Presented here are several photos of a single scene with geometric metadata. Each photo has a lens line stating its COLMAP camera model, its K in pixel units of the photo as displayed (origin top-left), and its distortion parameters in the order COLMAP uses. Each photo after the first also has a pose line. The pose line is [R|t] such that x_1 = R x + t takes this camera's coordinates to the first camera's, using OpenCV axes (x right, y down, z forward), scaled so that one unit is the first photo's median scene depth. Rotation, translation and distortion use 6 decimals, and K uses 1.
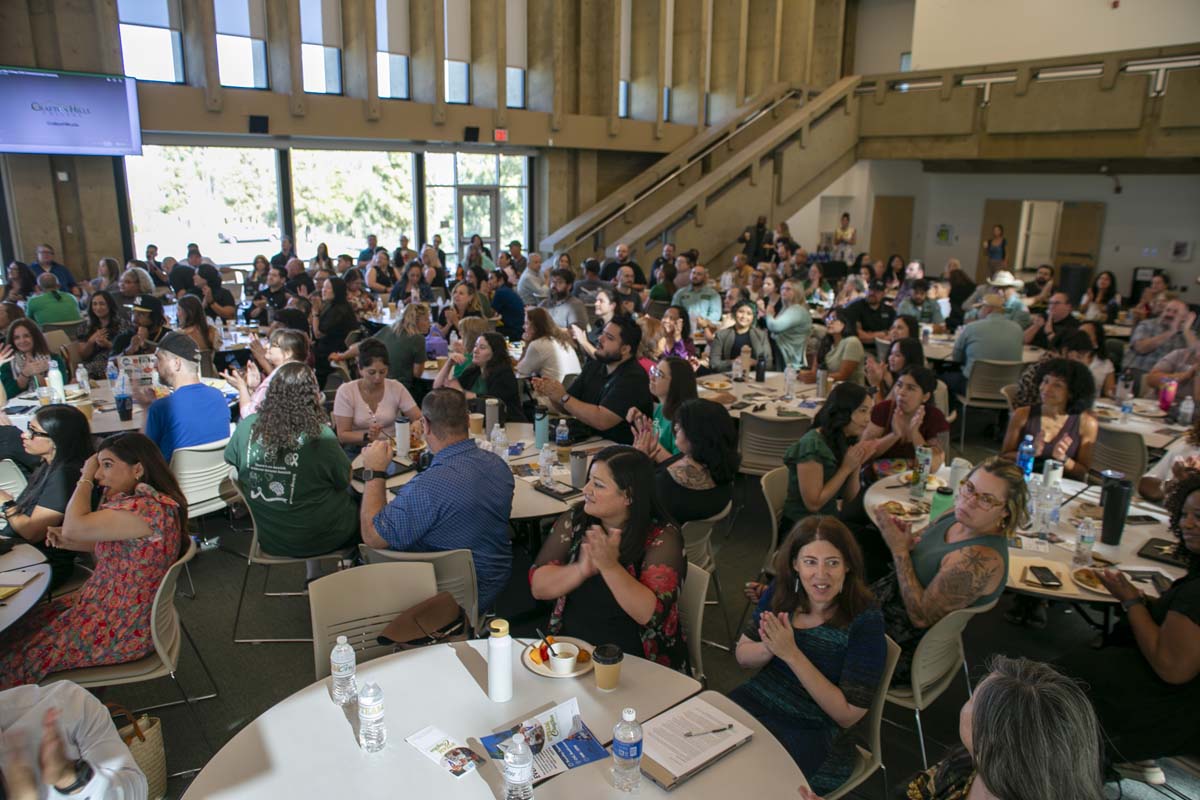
lens RADIAL K [[829.8, 0, 596.3], [0, 829.8, 406.6], [0, 0, 1]] dist [-0.060741, 0.008783]
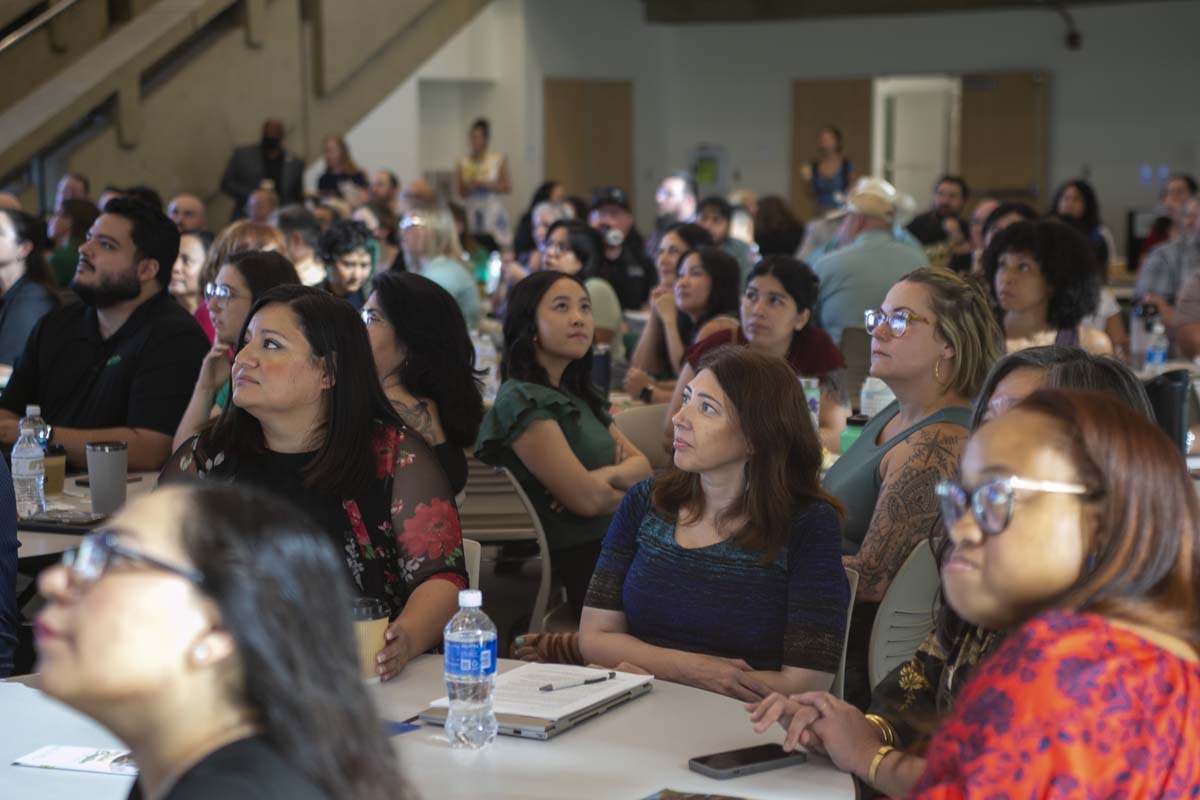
lens RADIAL K [[2285.6, 0, 600.3], [0, 2285.6, 400.3], [0, 0, 1]] dist [0.298535, 0.000000]
pose [[0.935260, -0.059667, 0.348896, -0.053988], [0.108565, 0.986537, -0.122307, 0.055246], [-0.336901, 0.152267, 0.929146, -0.069938]]
